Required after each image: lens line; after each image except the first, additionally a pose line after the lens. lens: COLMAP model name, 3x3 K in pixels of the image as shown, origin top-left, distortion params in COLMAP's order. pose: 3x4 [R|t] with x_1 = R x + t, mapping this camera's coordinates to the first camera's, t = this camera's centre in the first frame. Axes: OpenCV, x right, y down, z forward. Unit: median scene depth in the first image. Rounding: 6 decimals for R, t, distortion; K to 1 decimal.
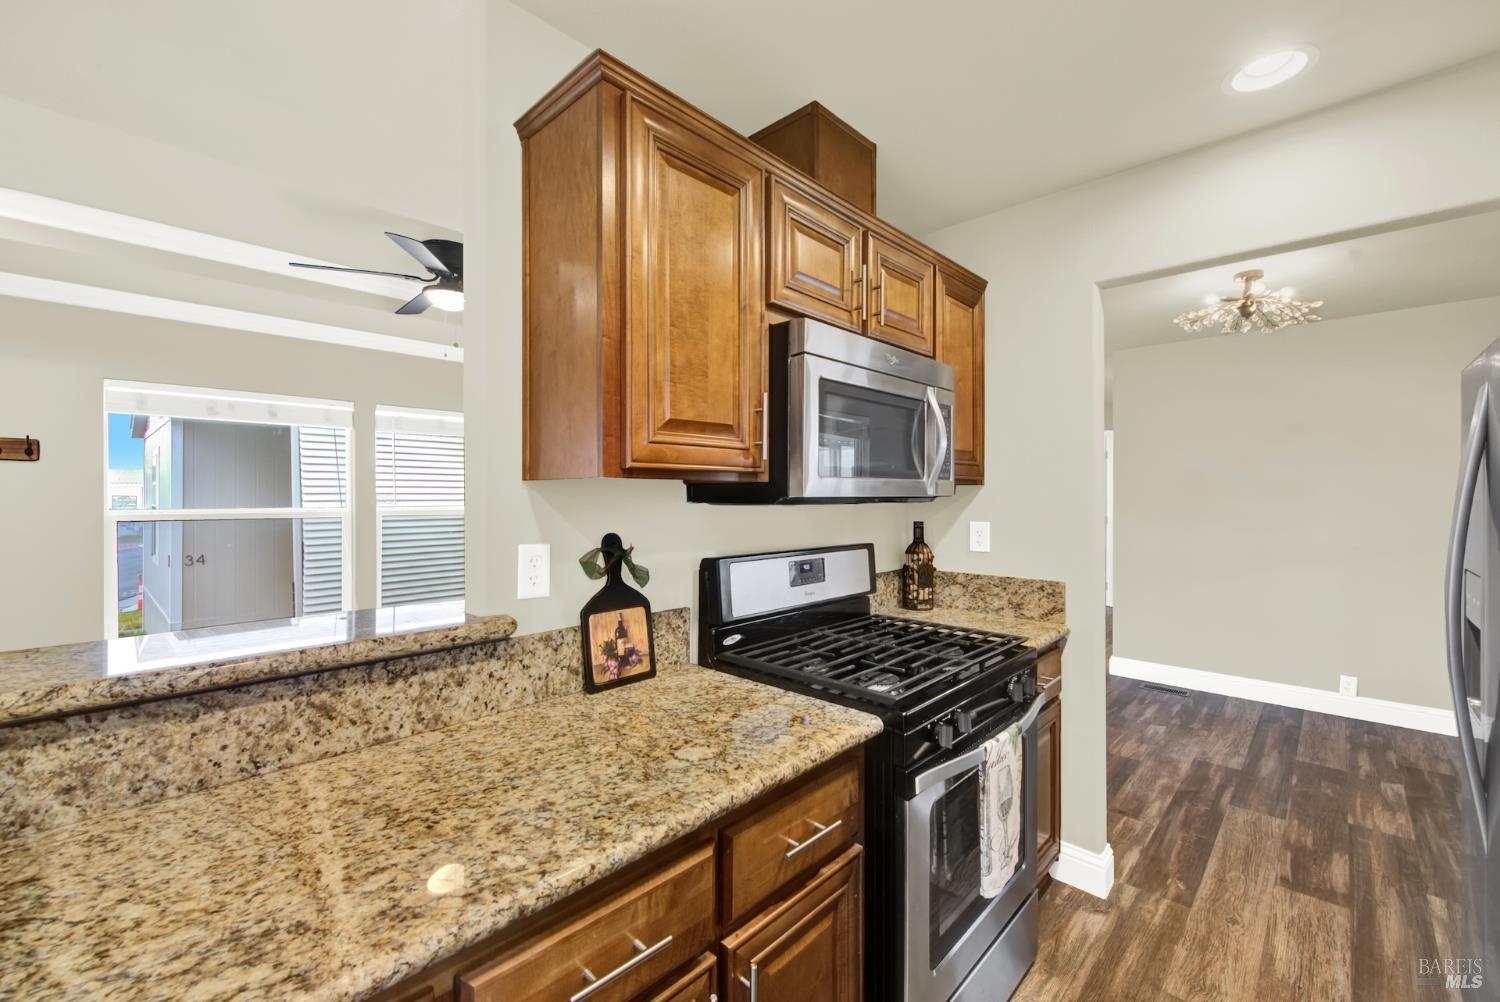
lens RADIAL K [[616.4, 0, 755.5], [0, 616.4, 491.9], [0, 0, 1]] dist [0.005747, -0.003467]
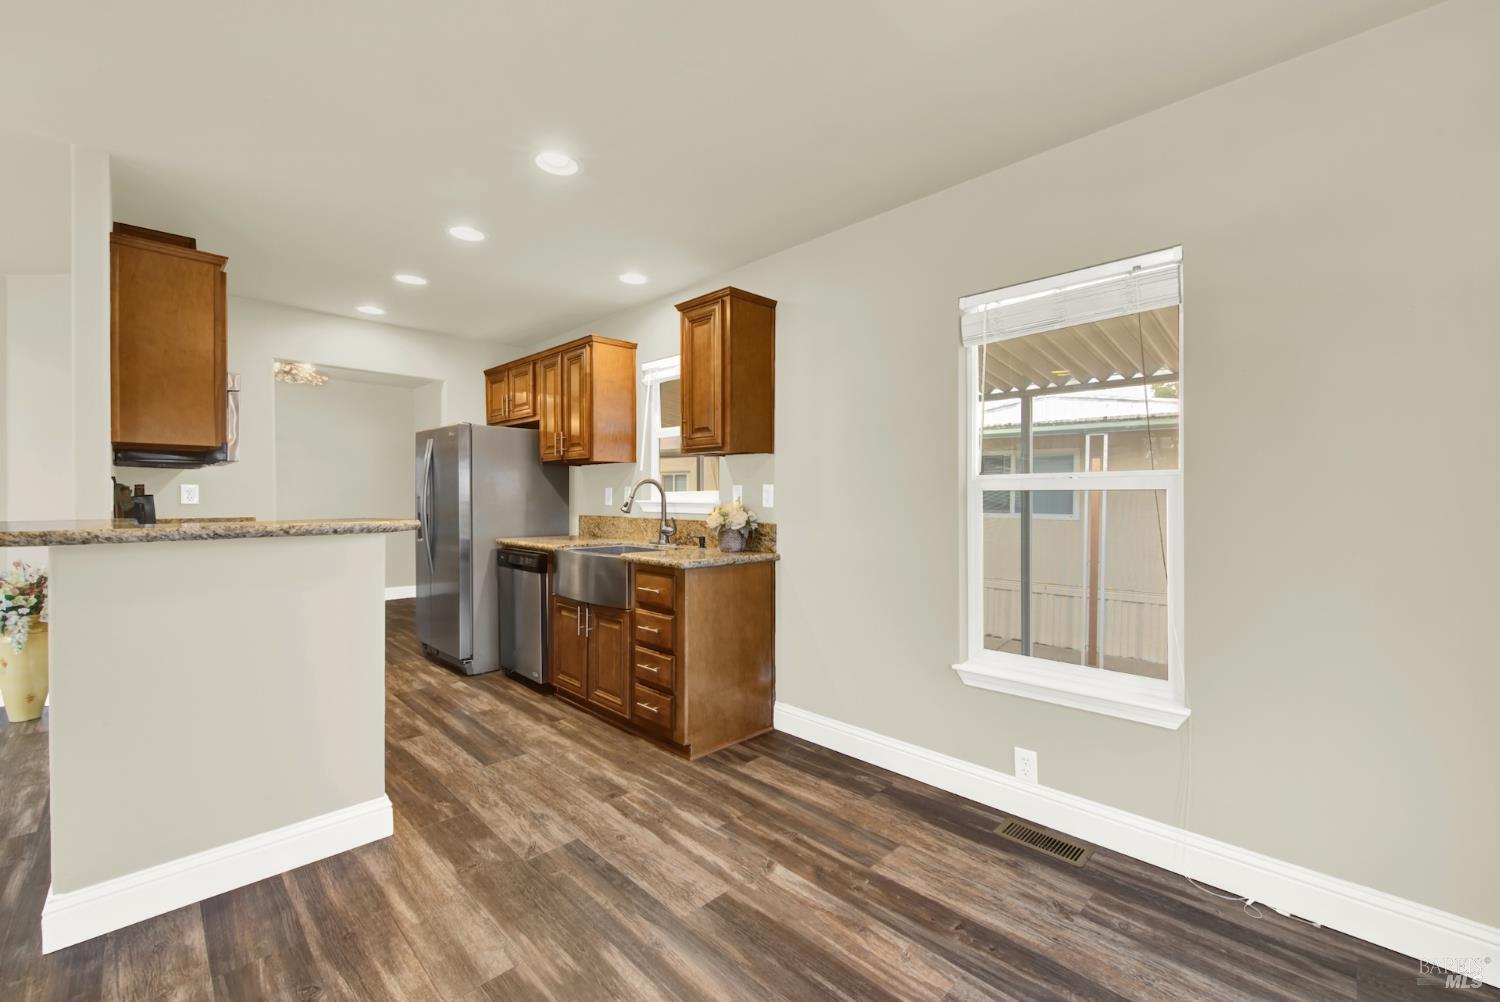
lens RADIAL K [[616.4, 0, 757.6], [0, 616.4, 501.9], [0, 0, 1]] dist [0.005747, -0.003467]
pose [[0.021256, -0.011375, 0.999709, -1.280215], [-0.004566, 0.999924, 0.011475, 0.074161], [-0.999764, -0.004808, 0.021202, -0.510415]]
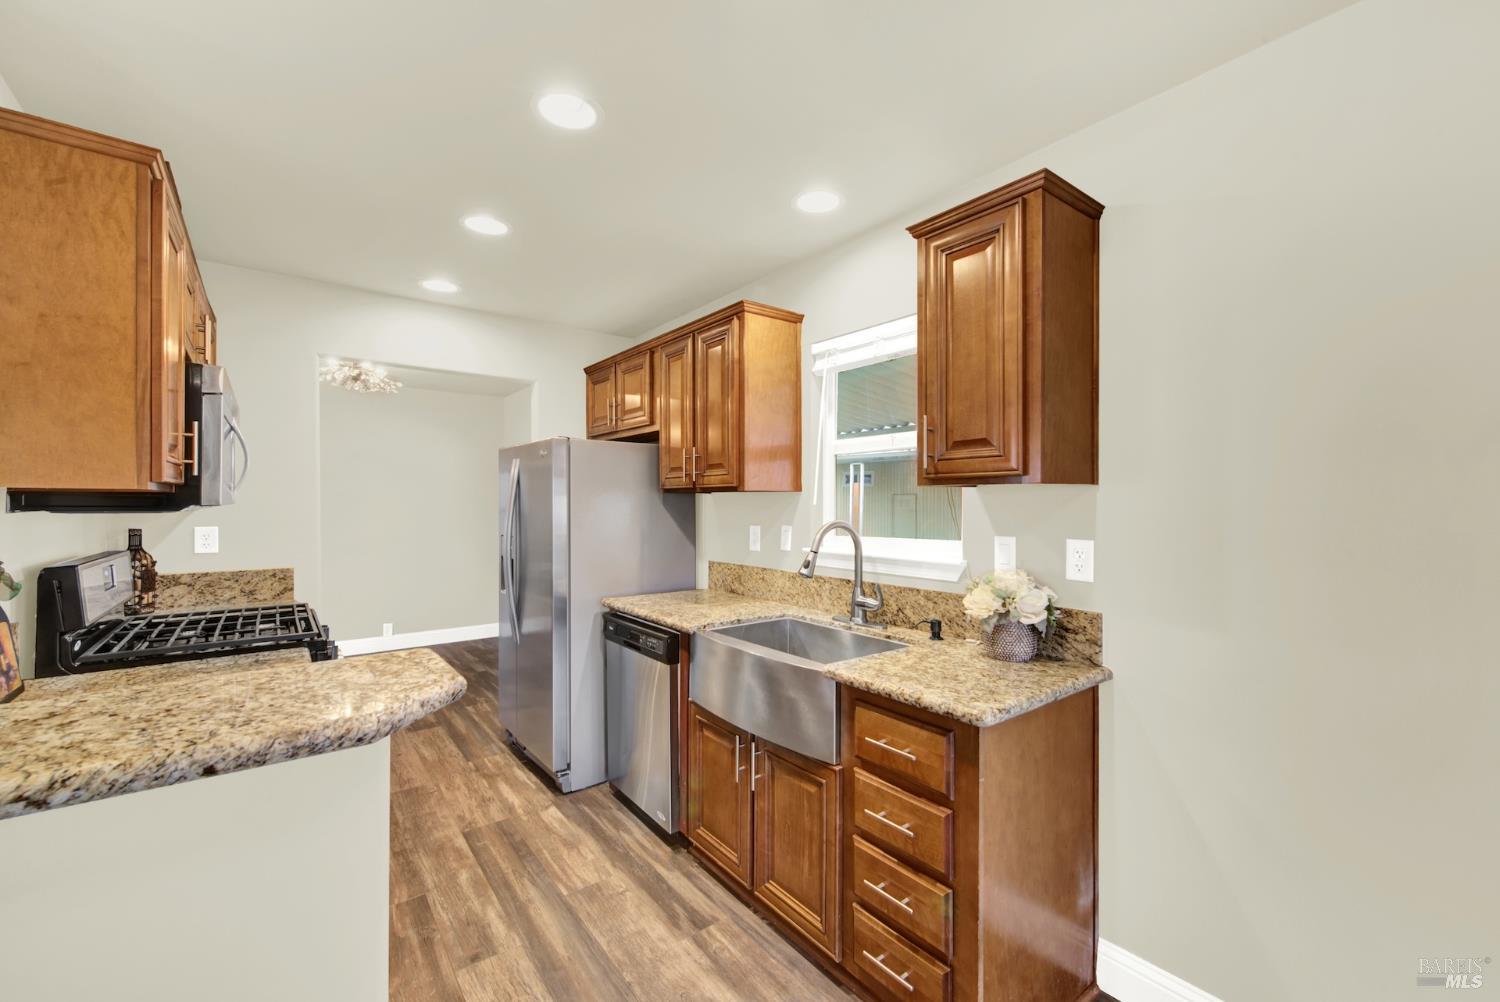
lens RADIAL K [[616.4, 0, 757.8], [0, 616.4, 504.1], [0, 0, 1]] dist [0.005747, -0.003467]
pose [[0.150810, -0.003361, 0.988557, -0.678160], [-0.002507, 0.999990, 0.003782, -0.000656], [-0.988560, -0.003048, 0.150800, -0.204003]]
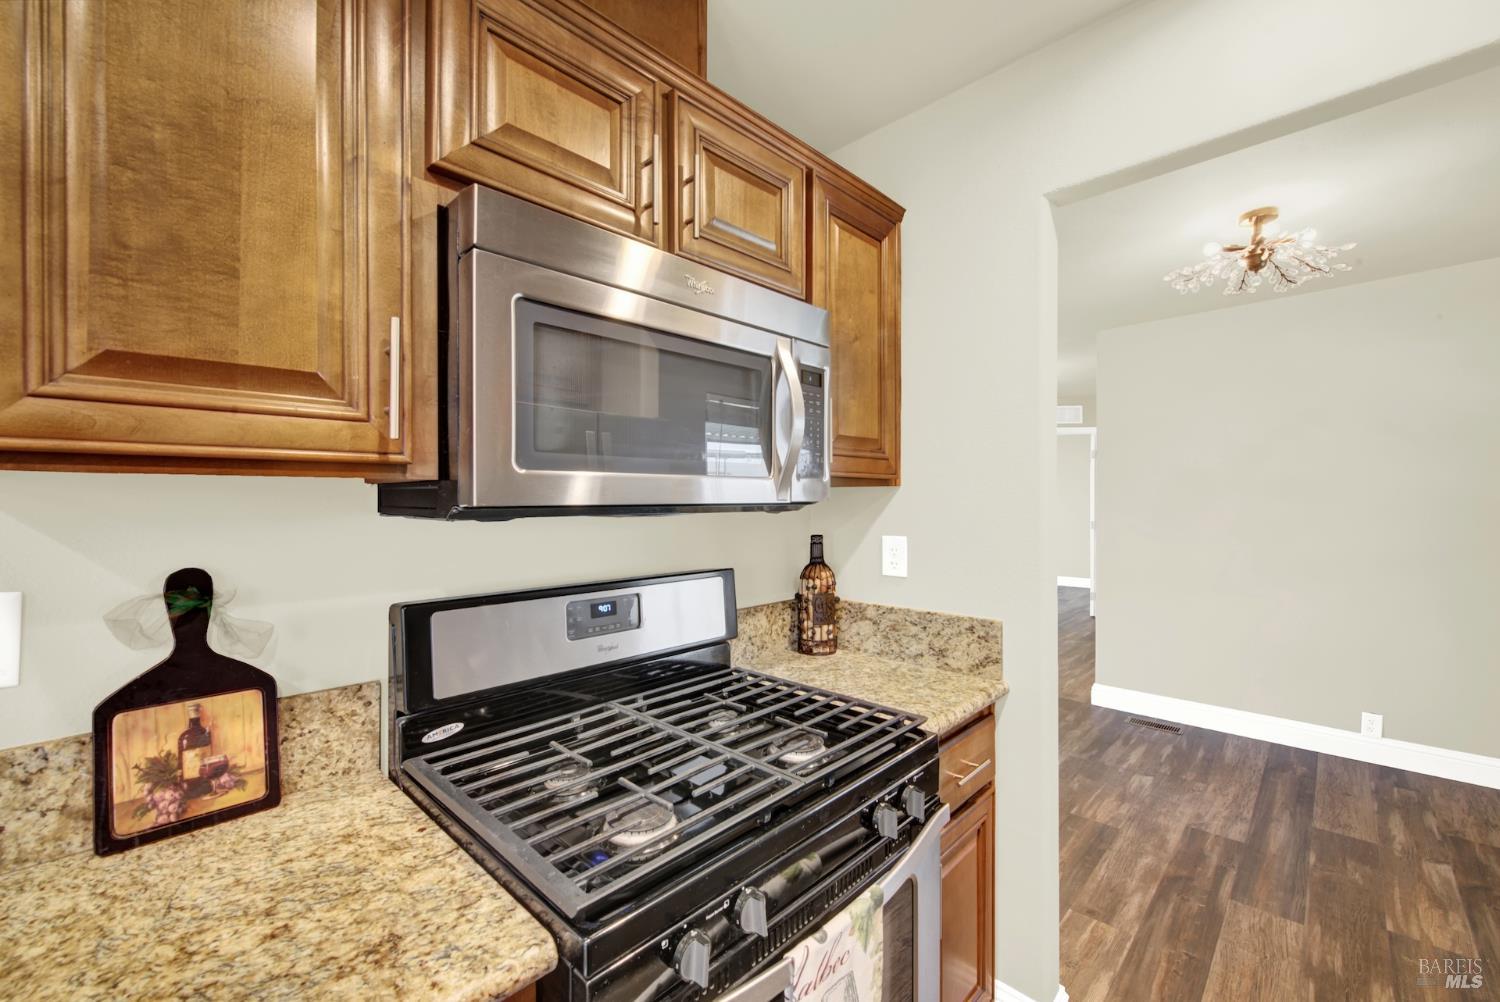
lens RADIAL K [[616.4, 0, 754.8], [0, 616.4, 500.6], [0, 0, 1]] dist [0.005747, -0.003467]
pose [[0.999997, -0.002272, -0.000911, 0.216767], [0.002280, 0.999950, 0.009723, -0.001341], [0.000889, -0.009725, 0.999952, 0.288430]]
